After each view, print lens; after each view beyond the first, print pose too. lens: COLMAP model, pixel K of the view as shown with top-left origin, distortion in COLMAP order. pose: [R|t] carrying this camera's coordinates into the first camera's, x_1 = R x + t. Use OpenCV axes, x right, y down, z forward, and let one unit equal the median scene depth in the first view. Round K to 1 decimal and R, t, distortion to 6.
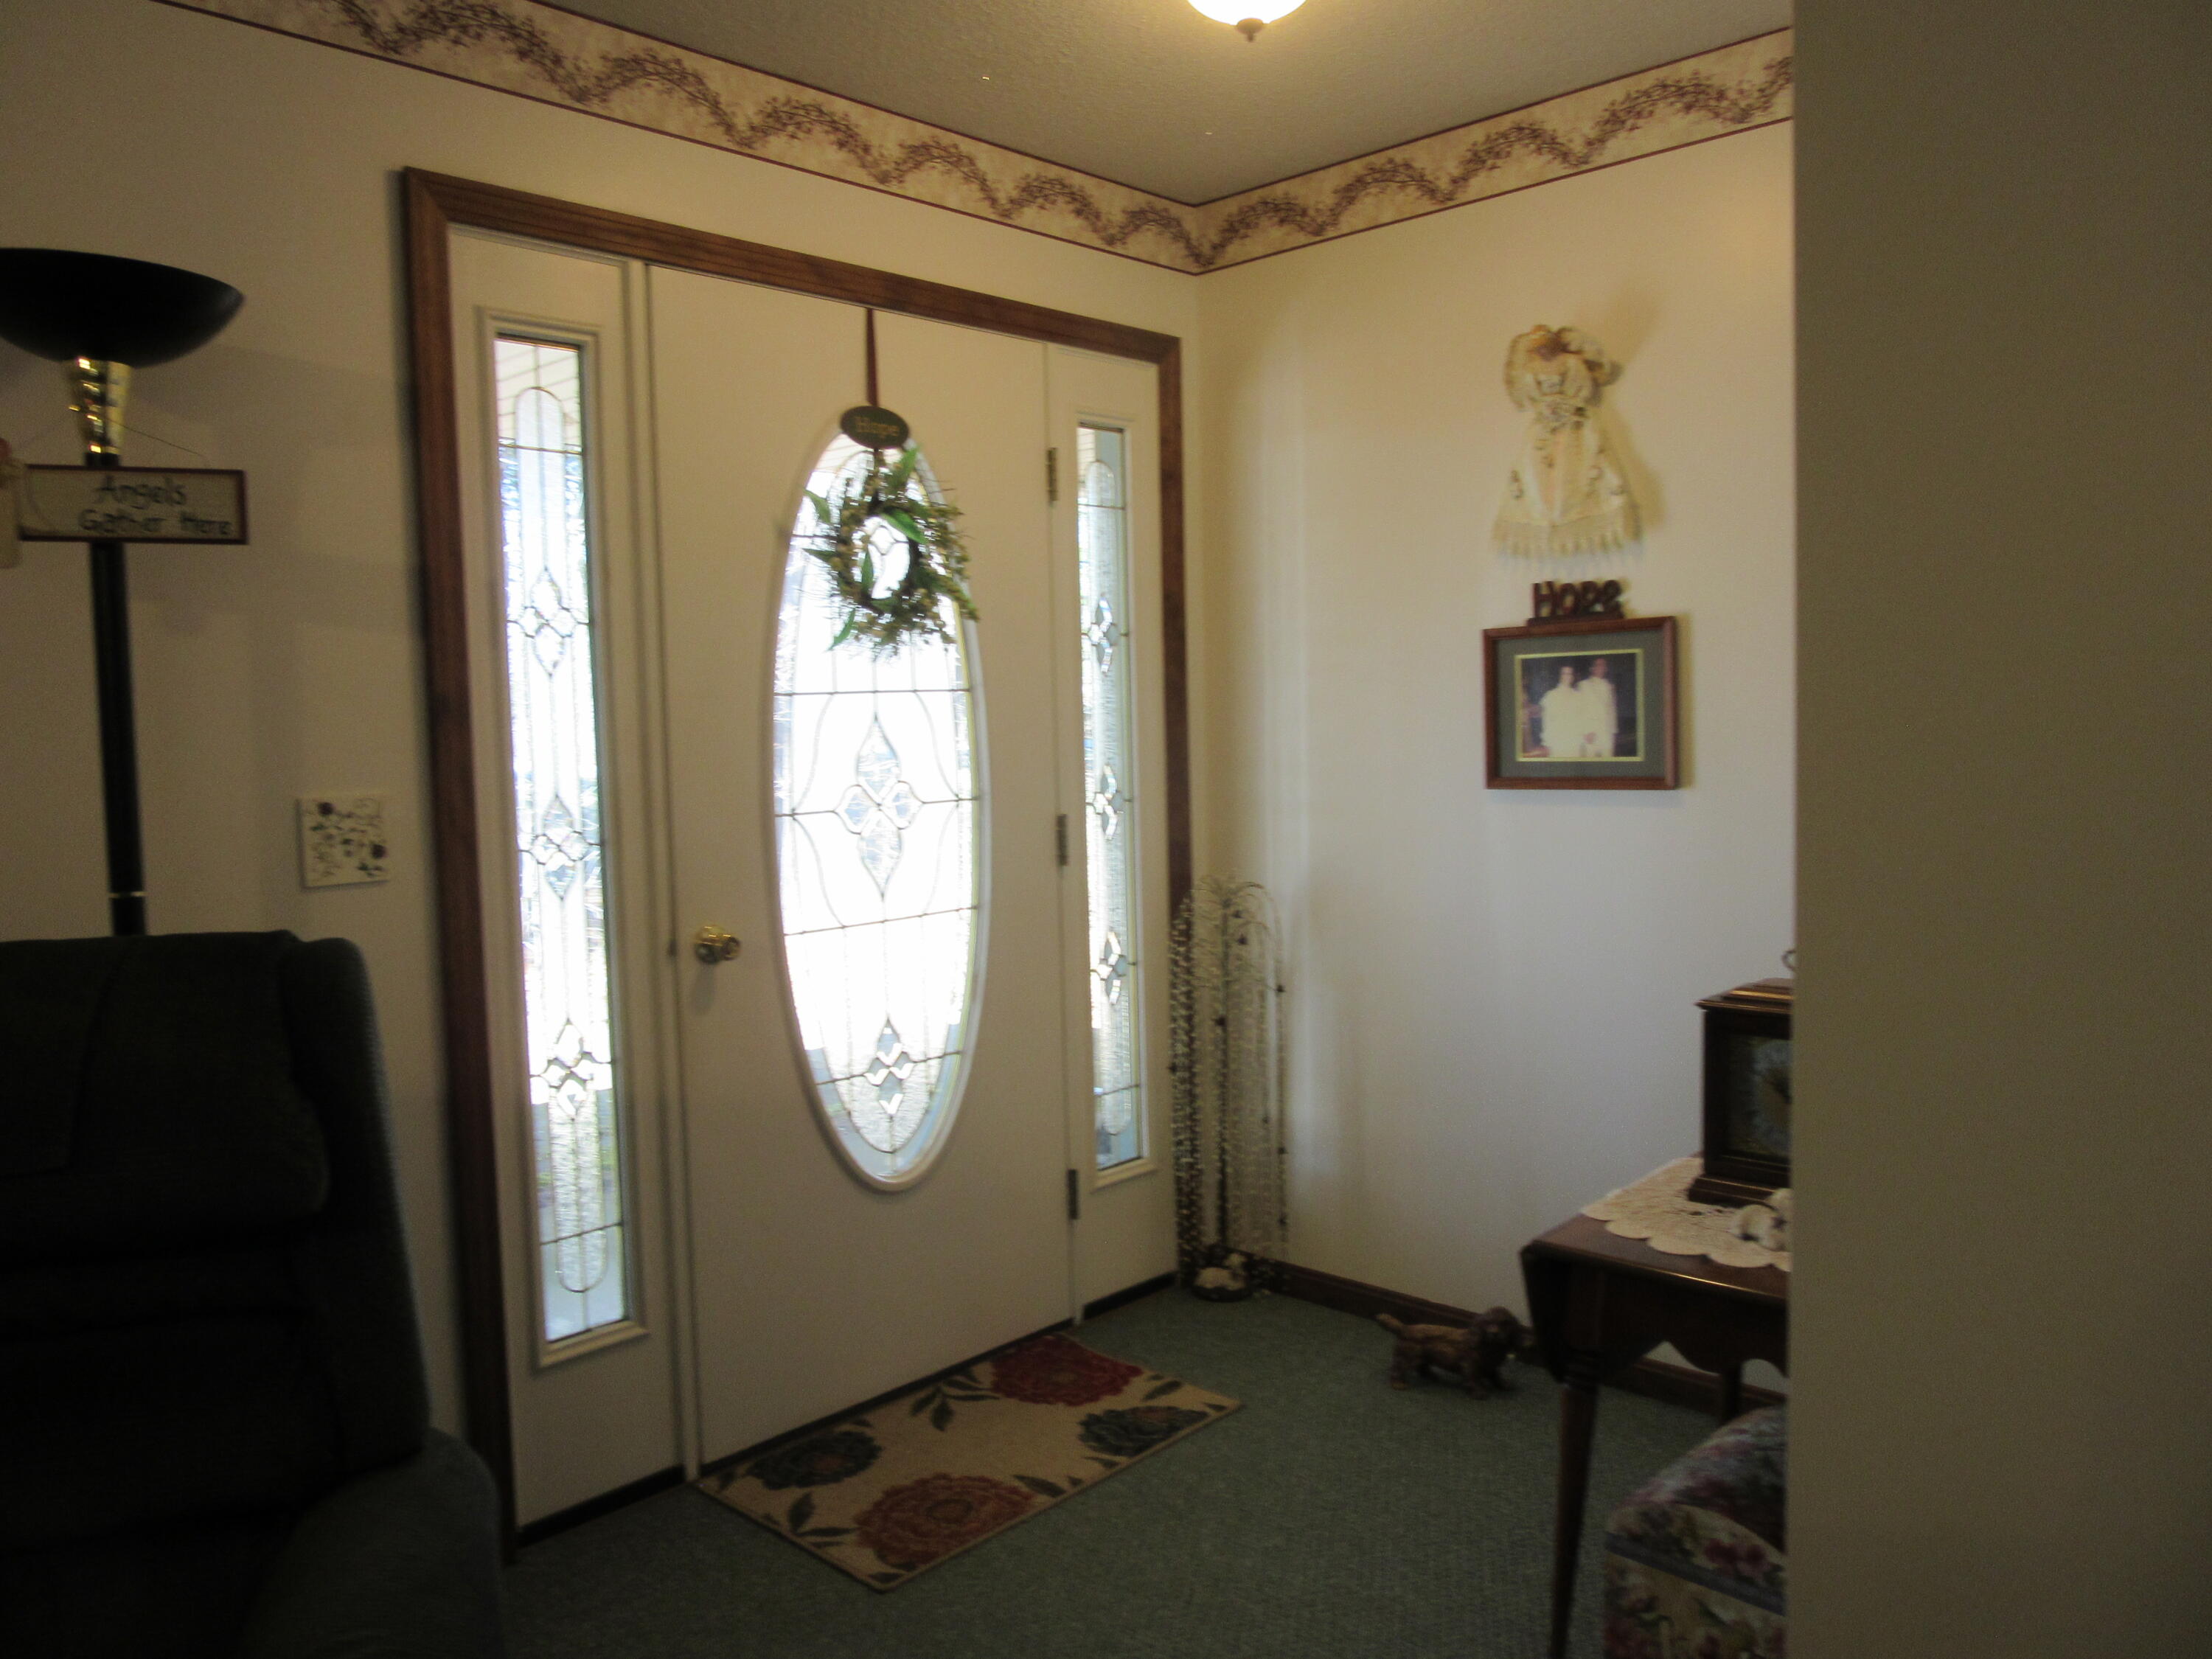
lens RADIAL K [[1662.8, 0, 1100.3], [0, 1662.8, 833.7], [0, 0, 1]] dist [-0.029739, 0.025362]
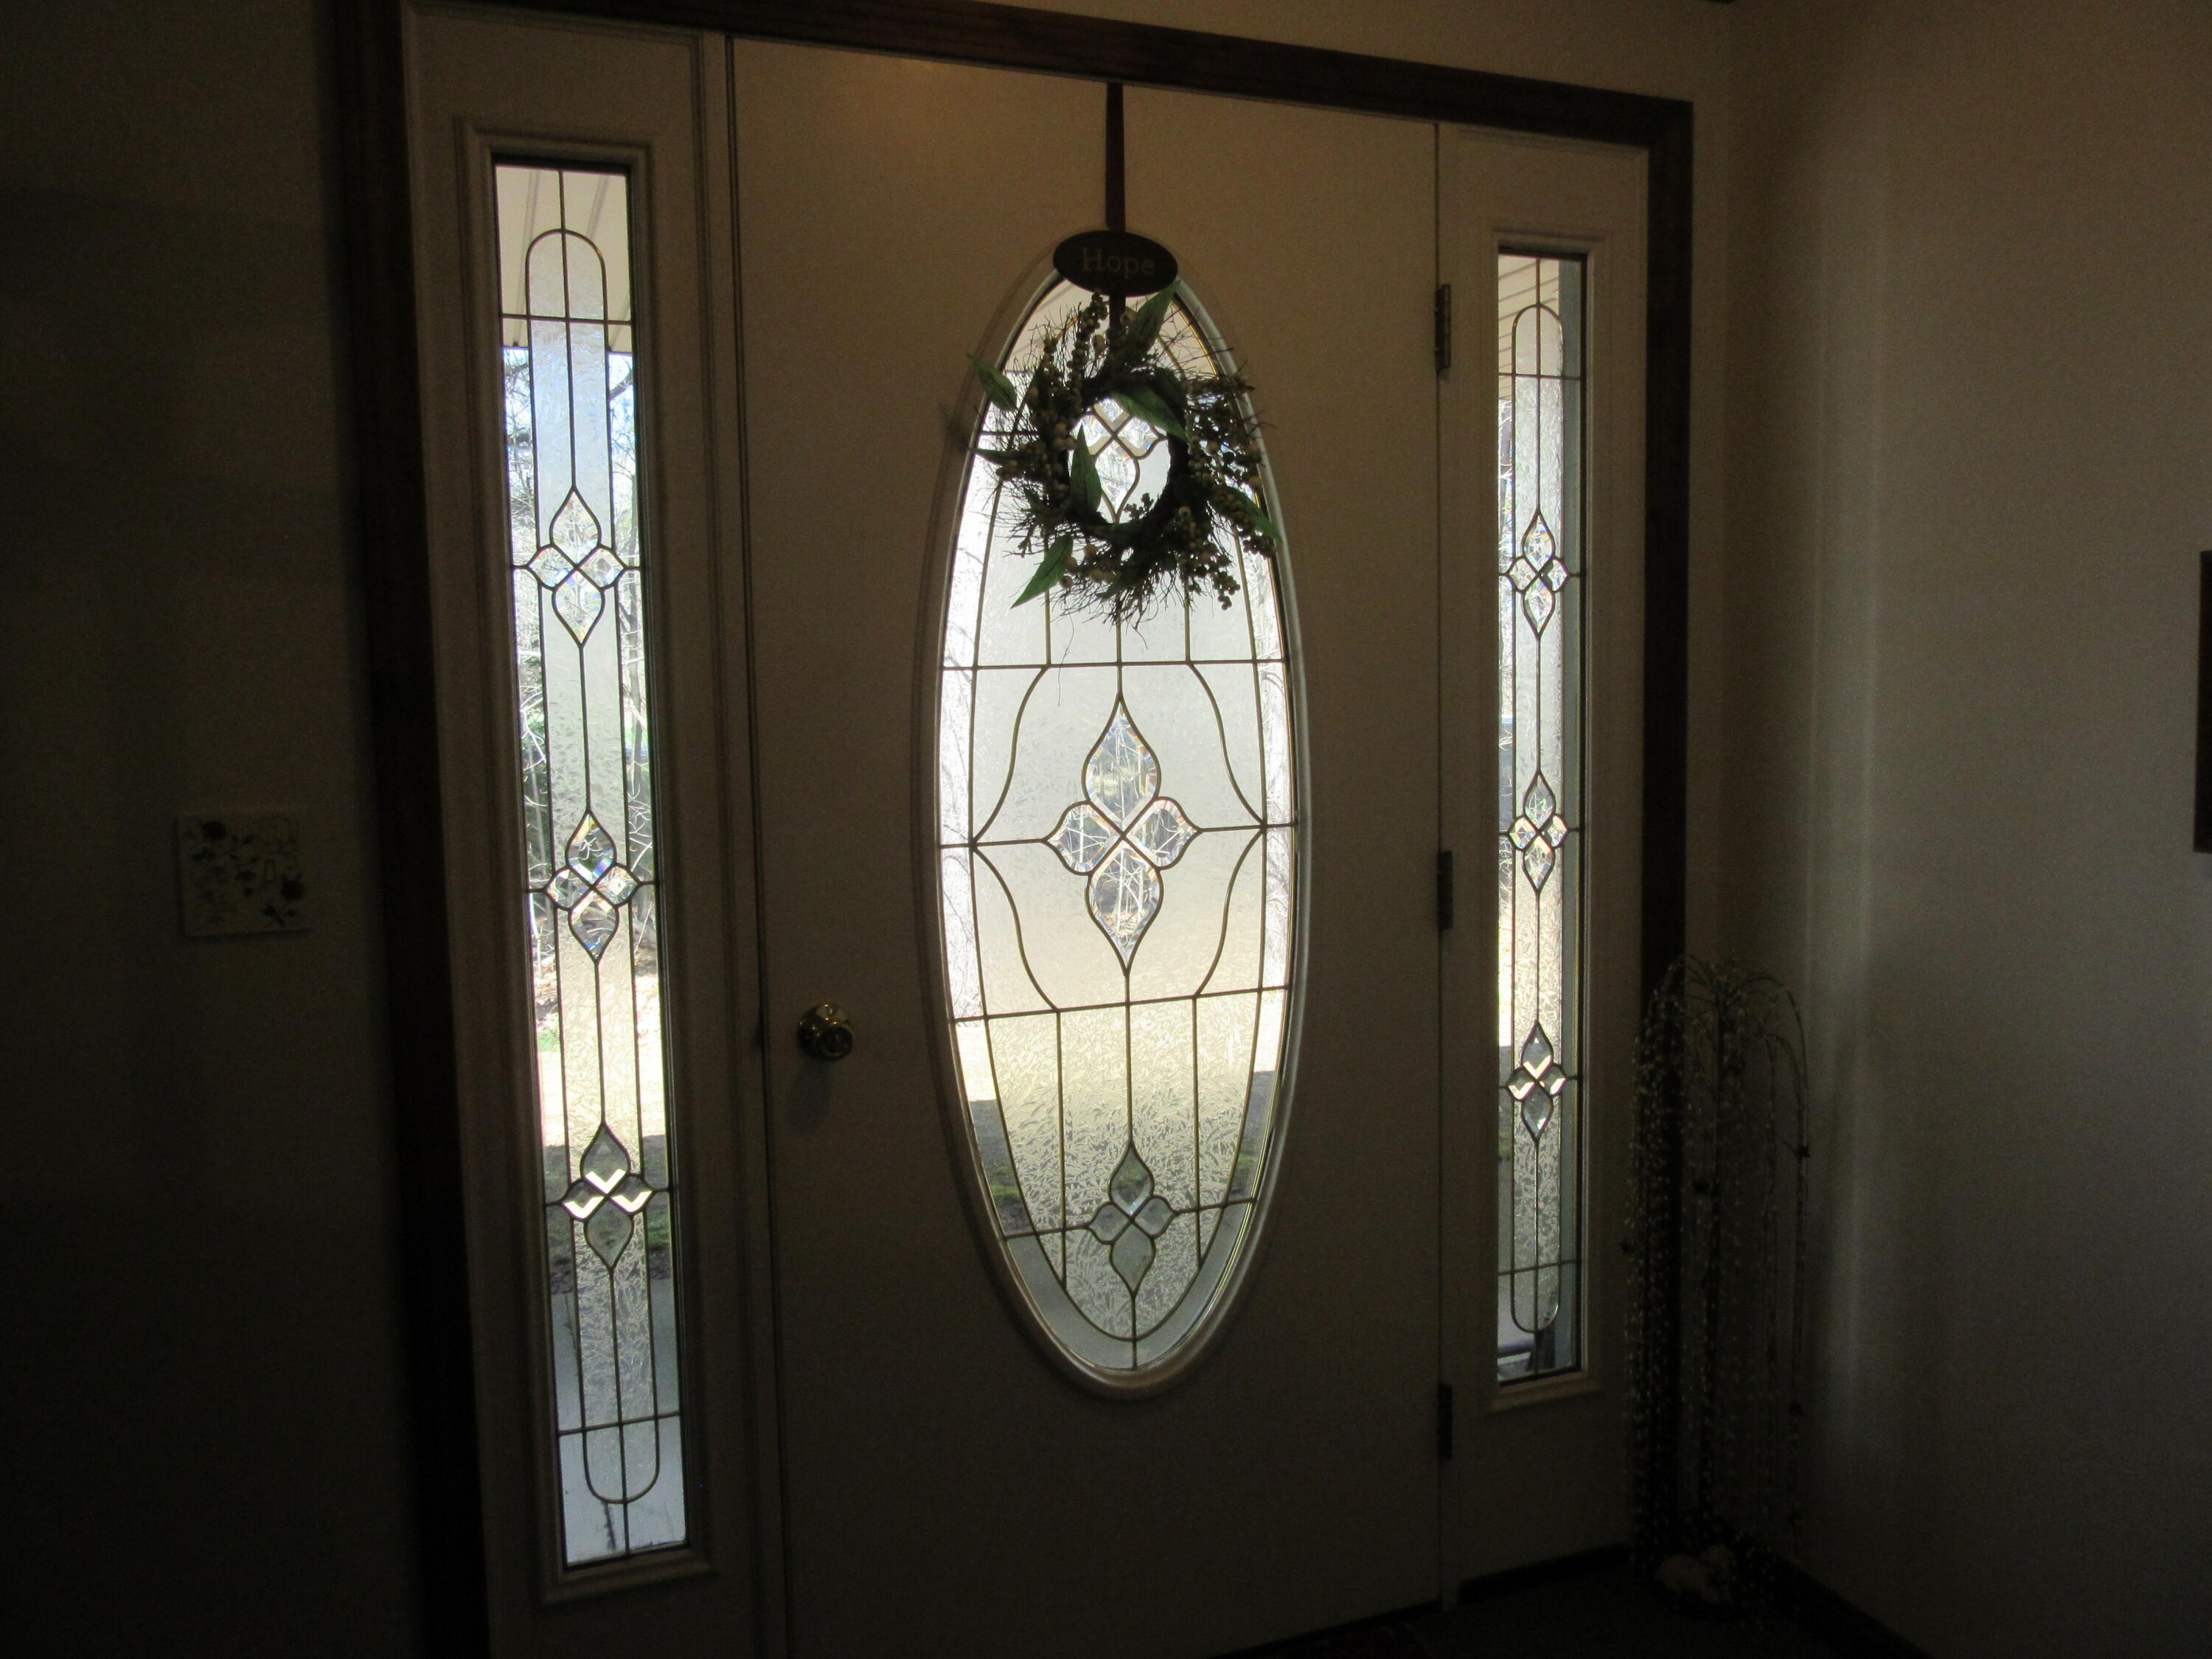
lens RADIAL K [[1662.8, 0, 1106.3], [0, 1662.8, 836.5], [0, 0, 1]] dist [-0.029739, 0.025362]
pose [[0.904411, 0.046488, -0.424122, 0.150384], [-0.035546, 0.998800, 0.033678, -0.039282], [0.425179, -0.015382, 0.904978, 0.396361]]
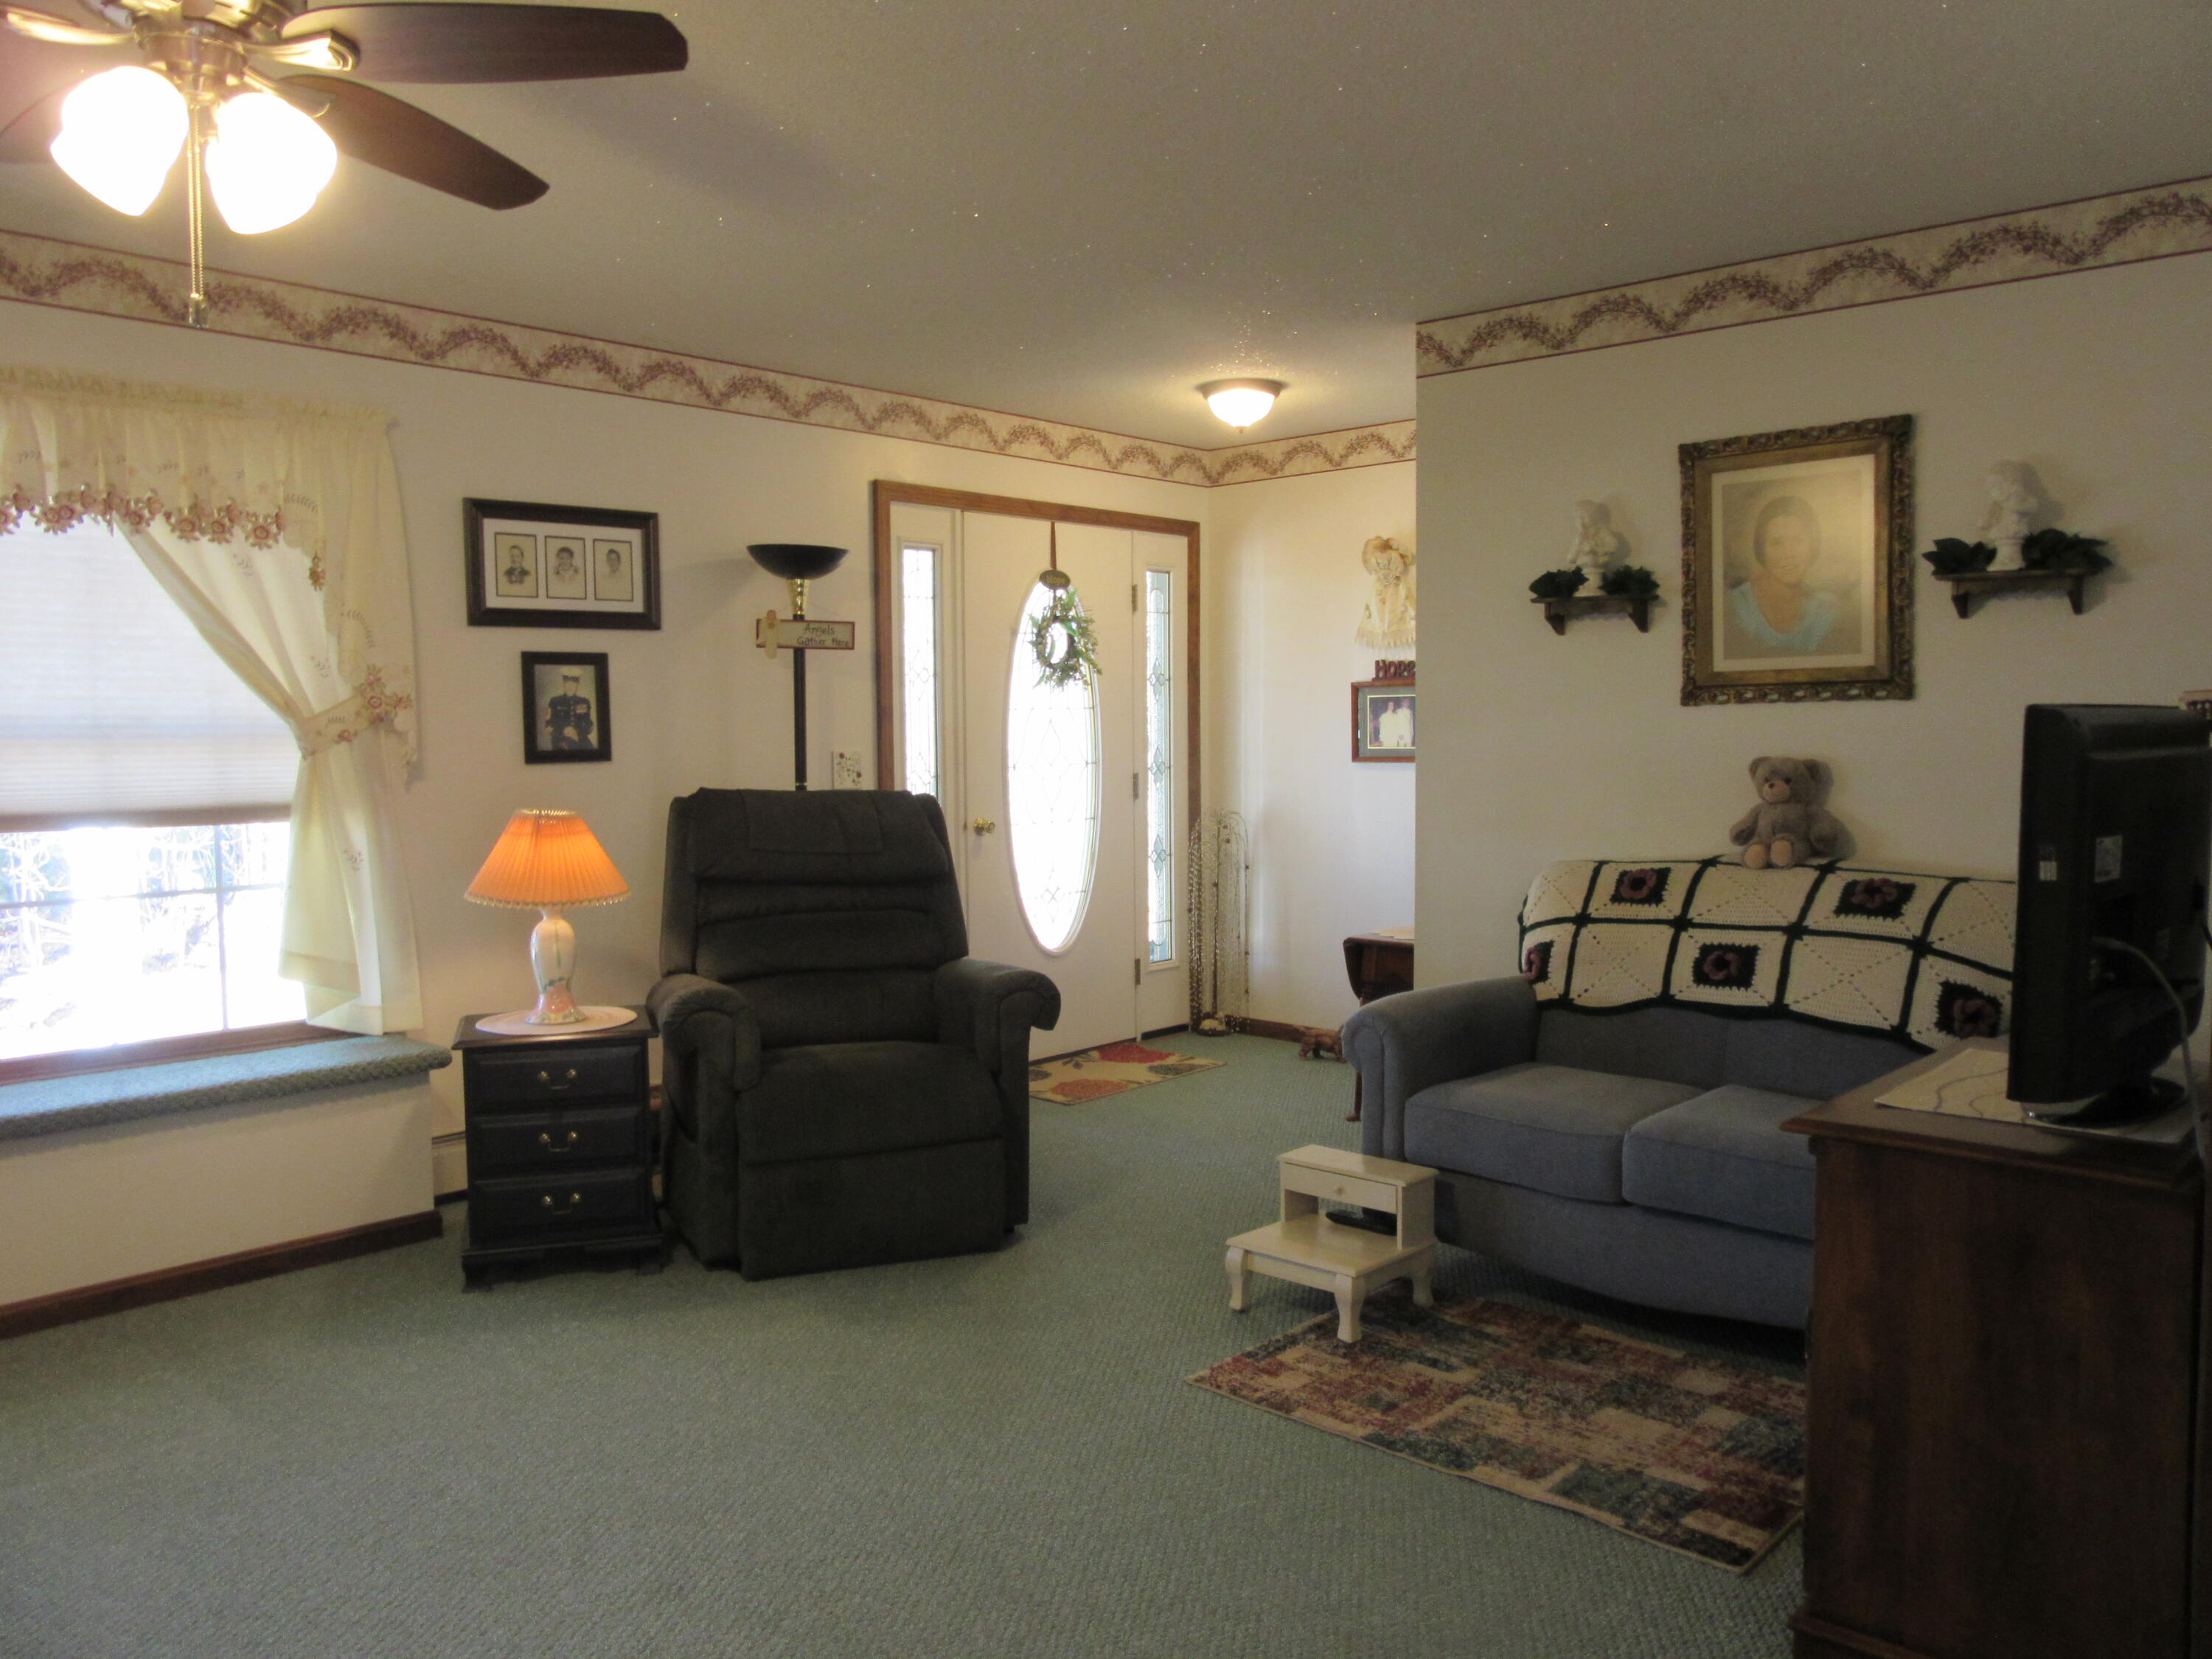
lens RADIAL K [[1662.8, 0, 1091.4], [0, 1662.8, 827.2], [0, 0, 1]] dist [-0.029739, 0.025362]
pose [[0.999769, 0.016732, 0.013460, -0.112663], [-0.016600, 0.999814, -0.009862, 0.080551], [-0.013622, 0.009637, 0.999861, -1.051133]]
